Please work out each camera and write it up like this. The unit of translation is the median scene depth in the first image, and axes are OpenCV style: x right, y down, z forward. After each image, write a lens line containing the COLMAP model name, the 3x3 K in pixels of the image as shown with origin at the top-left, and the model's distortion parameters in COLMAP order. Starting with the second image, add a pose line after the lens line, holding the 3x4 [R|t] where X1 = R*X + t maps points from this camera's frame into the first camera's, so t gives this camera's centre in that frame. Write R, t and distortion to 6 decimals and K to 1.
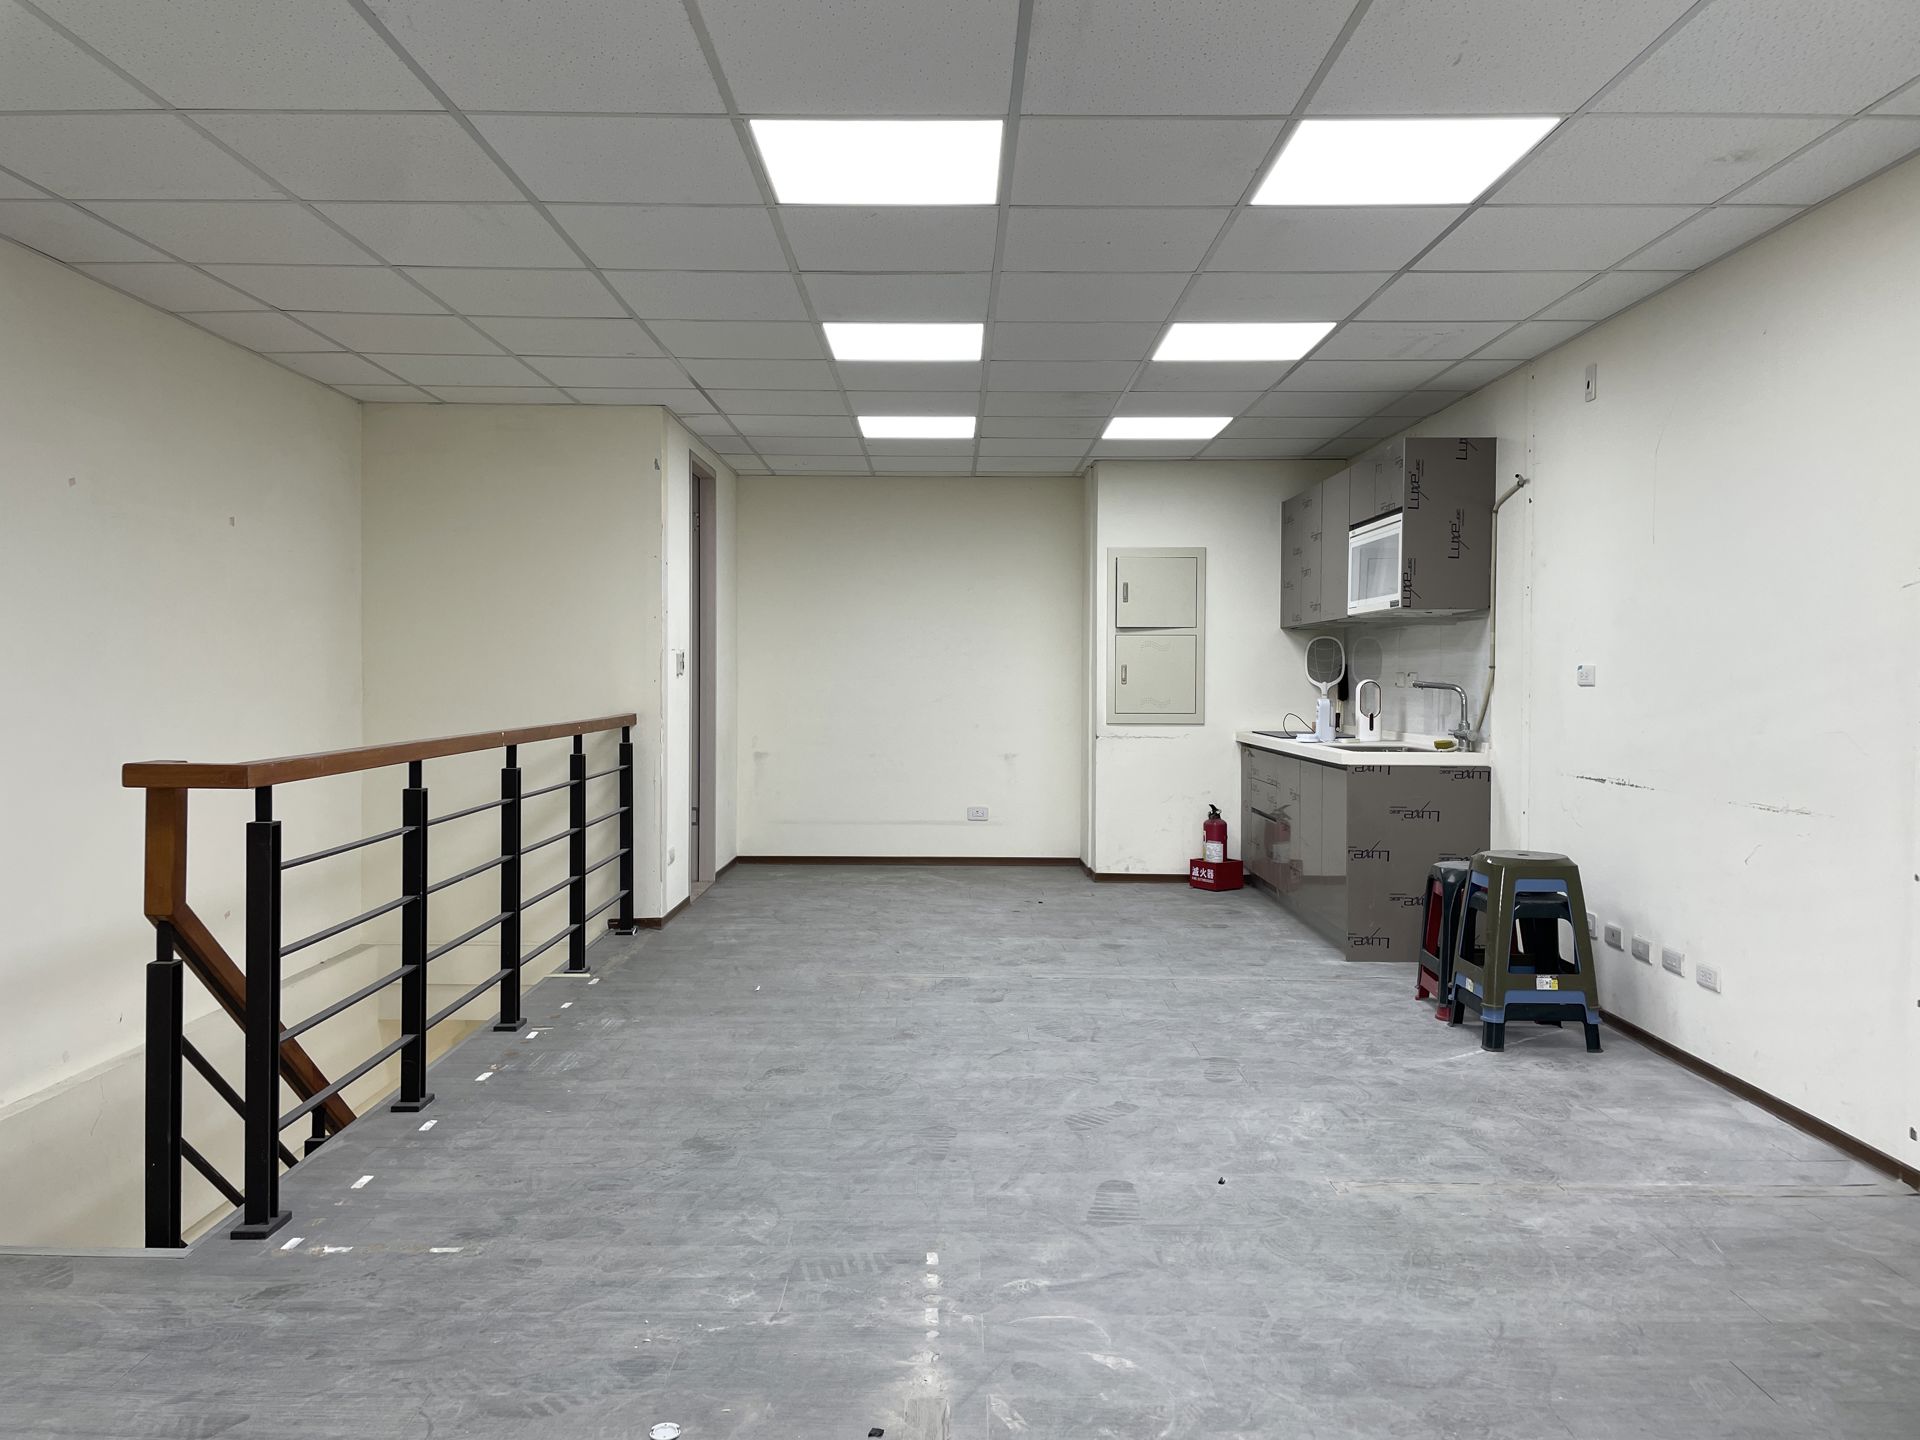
lens RADIAL K [[1448.2, 0, 947.1], [0, 1448.2, 713.7], [0, 0, 1]] dist [0.059275, -0.039726]
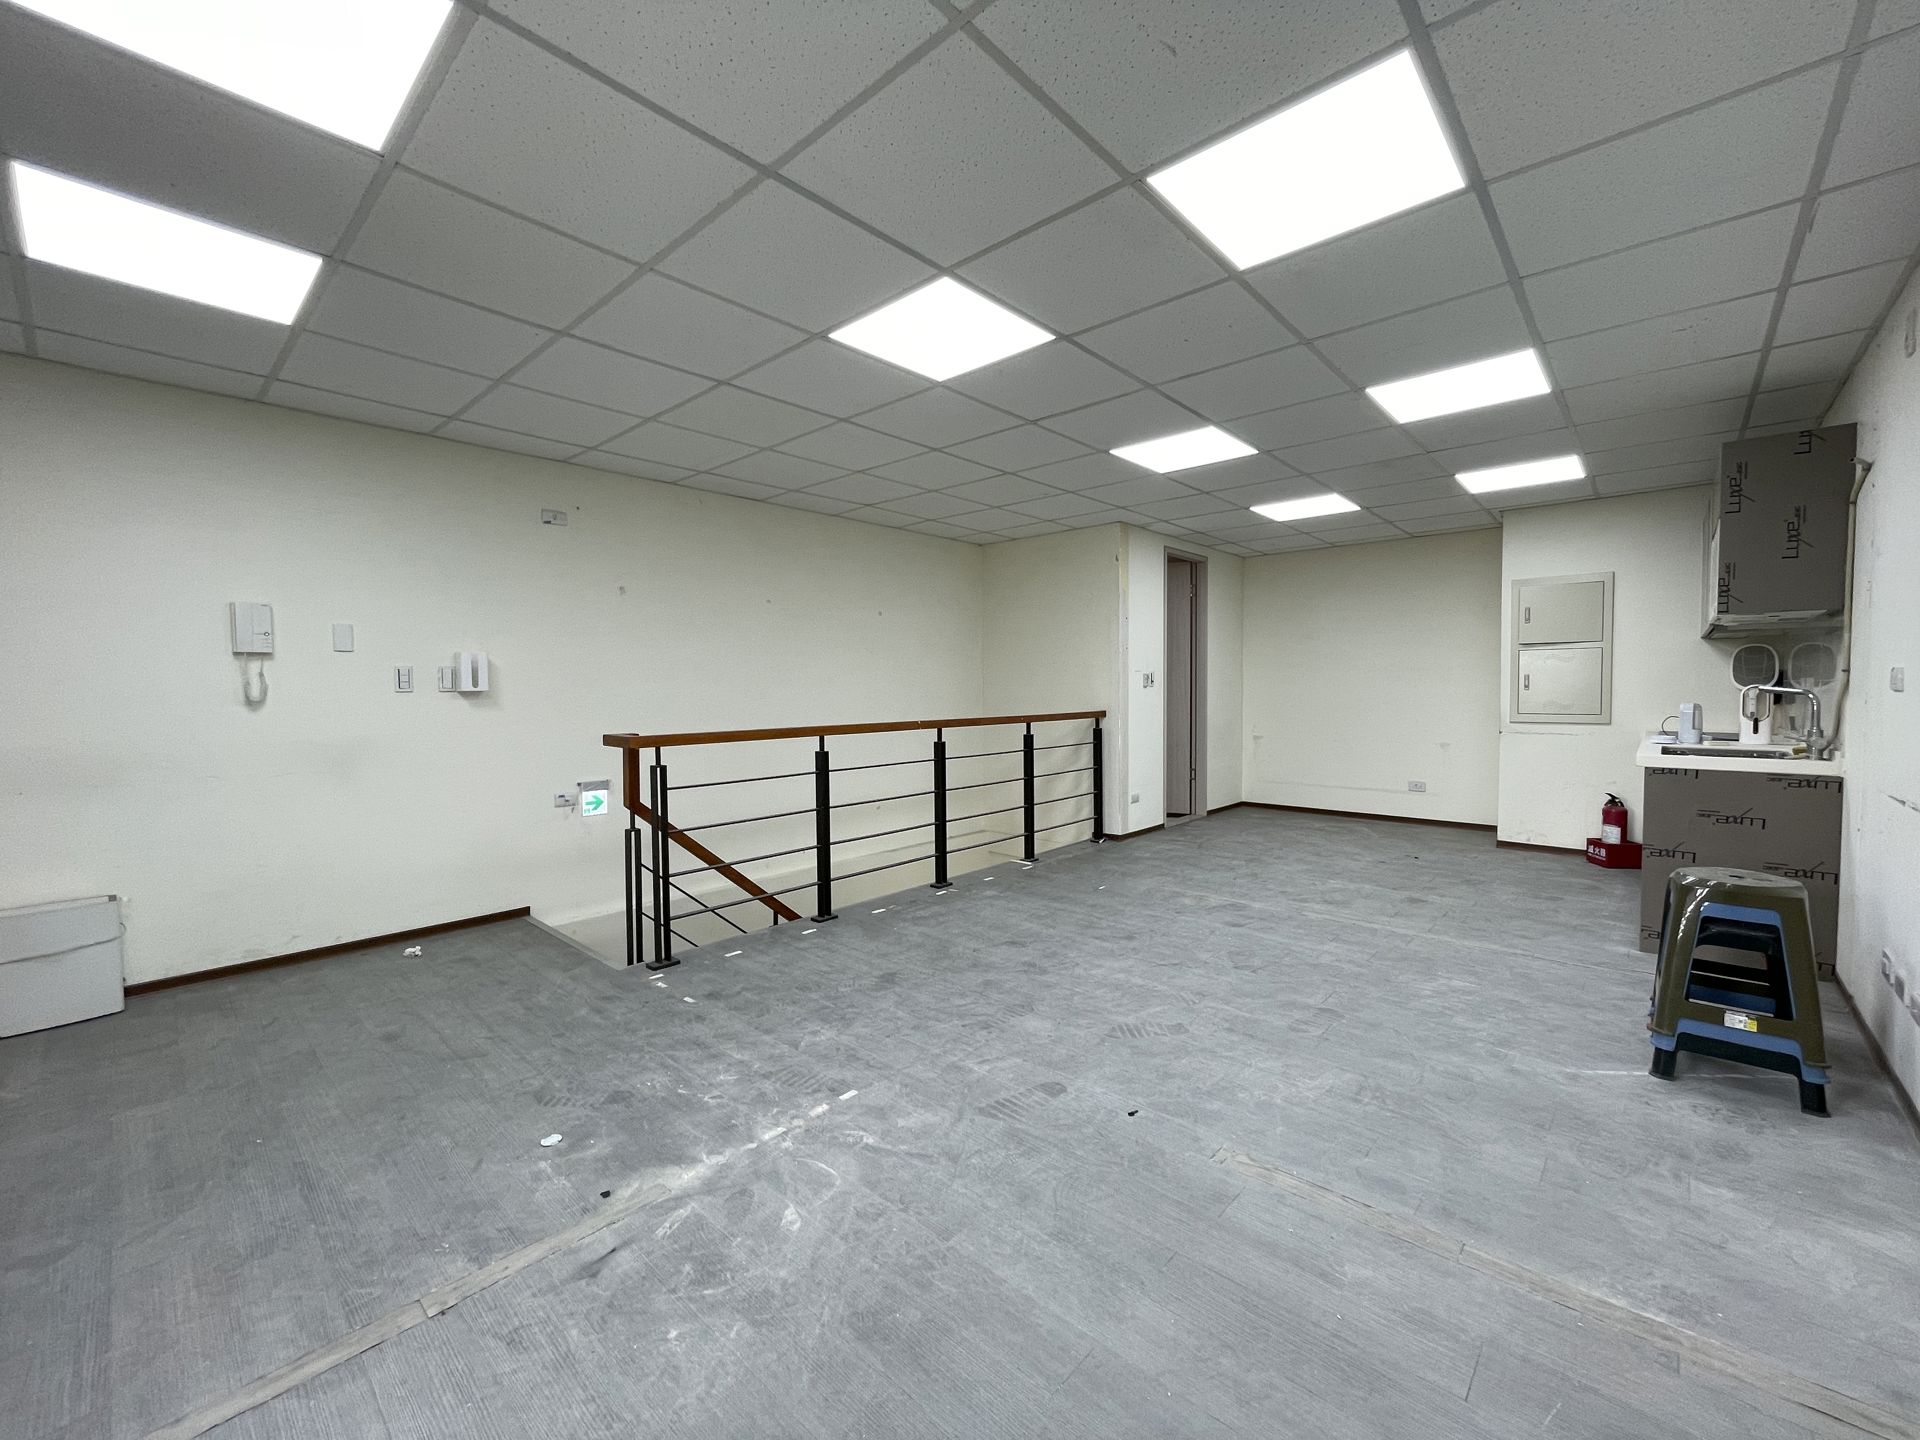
lens RADIAL K [[782.3, 0, 955.4], [0, 782.3, 721.1], [0, 0, 1]] dist [-0.001827, 0.000048]
pose [[0.741604, 0.019447, -0.670557, 0.457907], [-0.007144, 0.999752, 0.021093, -0.009939], [0.670800, -0.010853, 0.741559, 0.397644]]
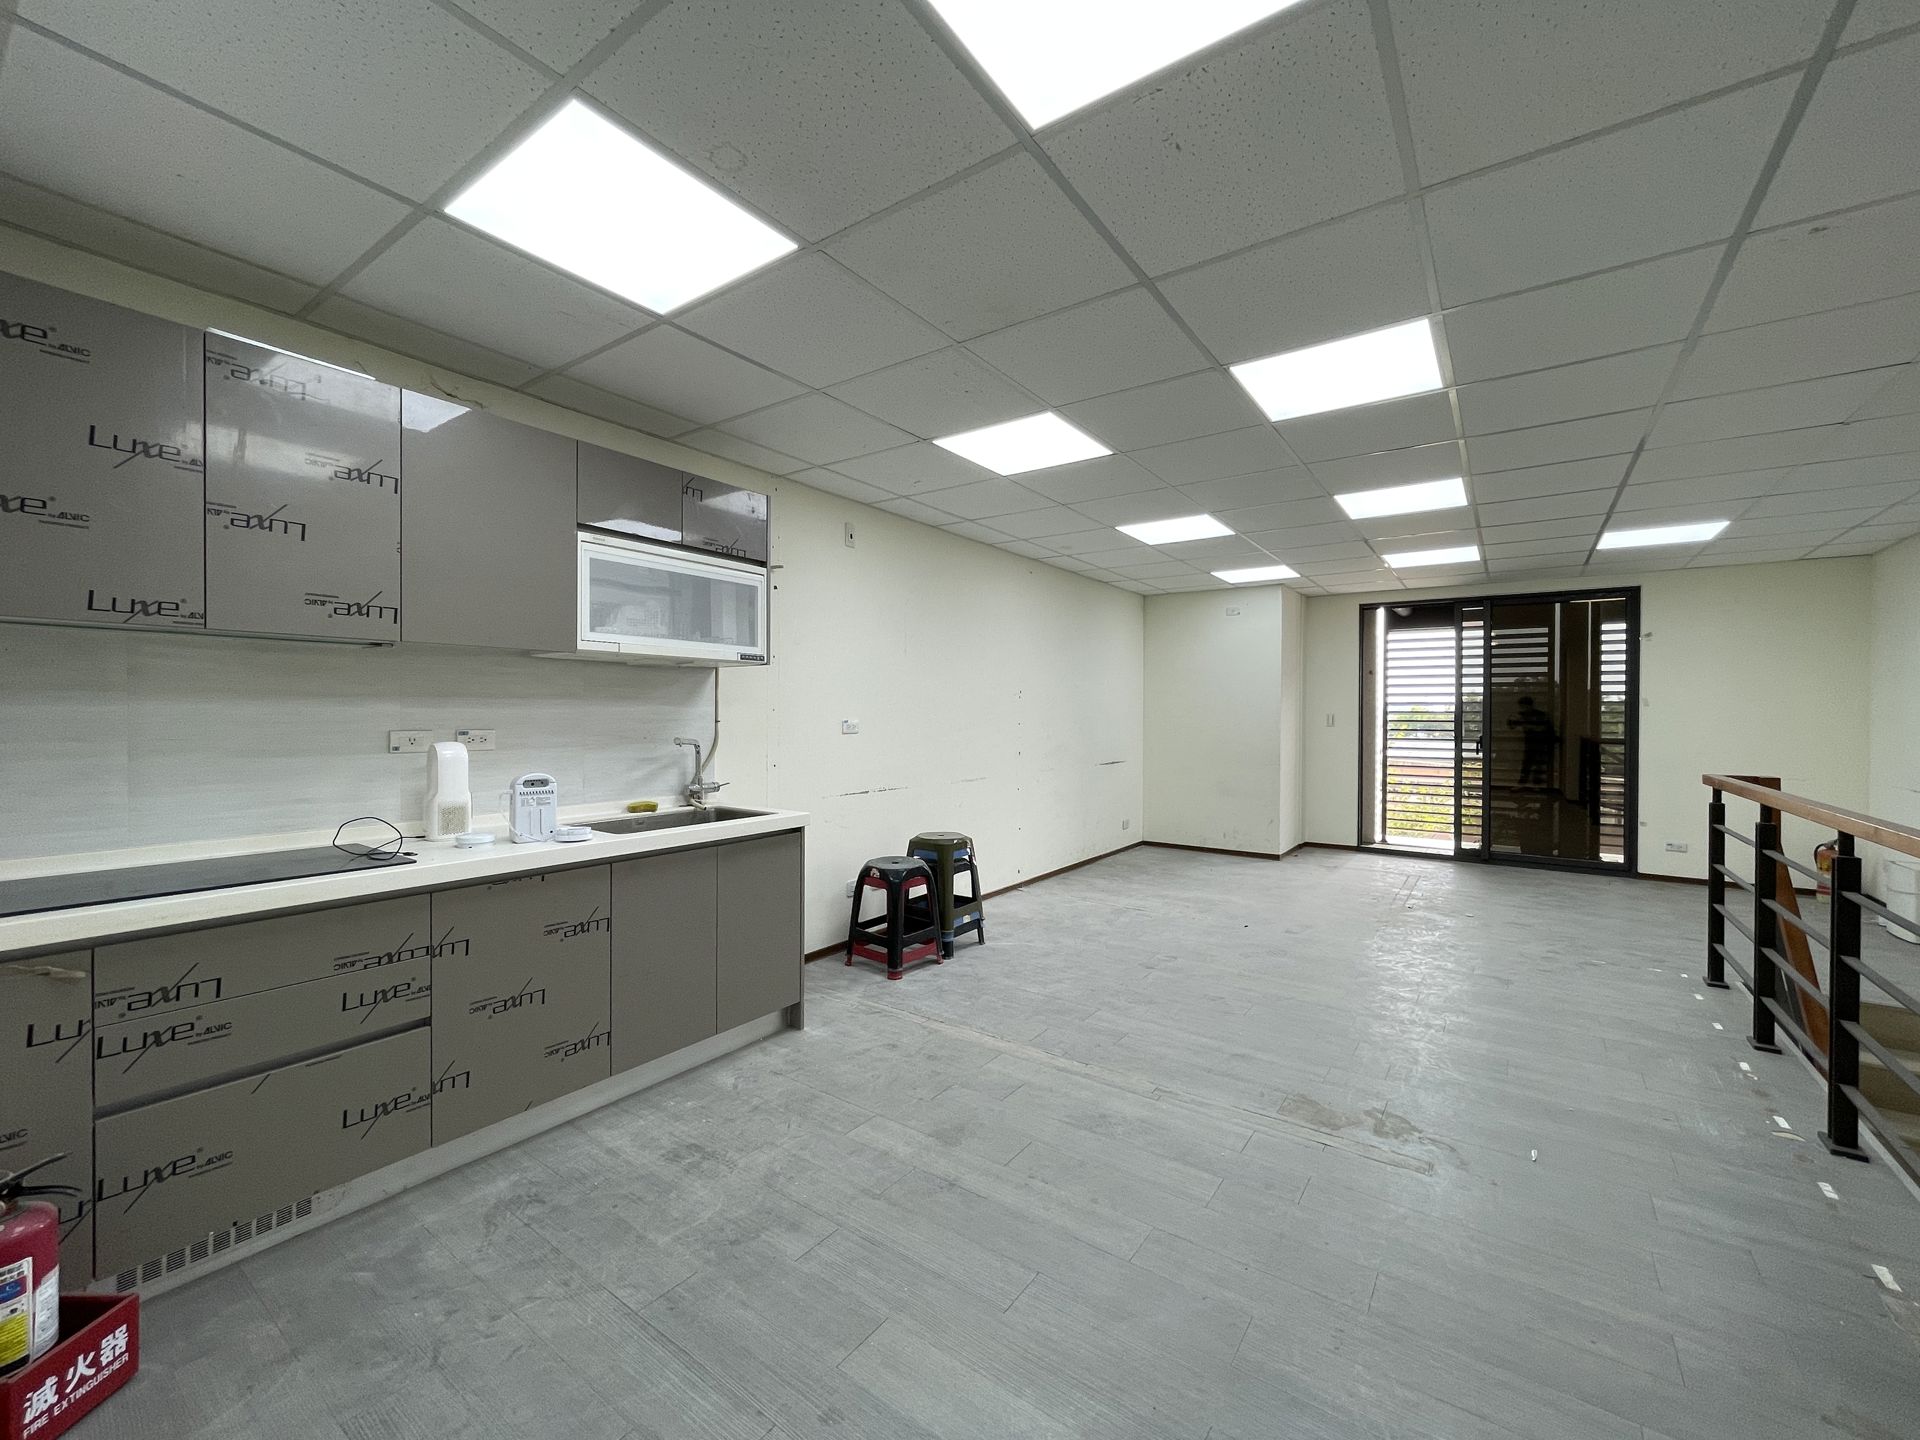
lens RADIAL K [[782.3, 0, 957.1], [0, 782.3, 713.4], [0, 0, 1]] dist [-0.001827, 0.000048]
pose [[-0.817045, -0.009877, 0.576489, -0.169792], [0.005629, 0.999669, 0.025105, -0.082984], [-0.576546, 0.023757, -0.816719, 2.199788]]
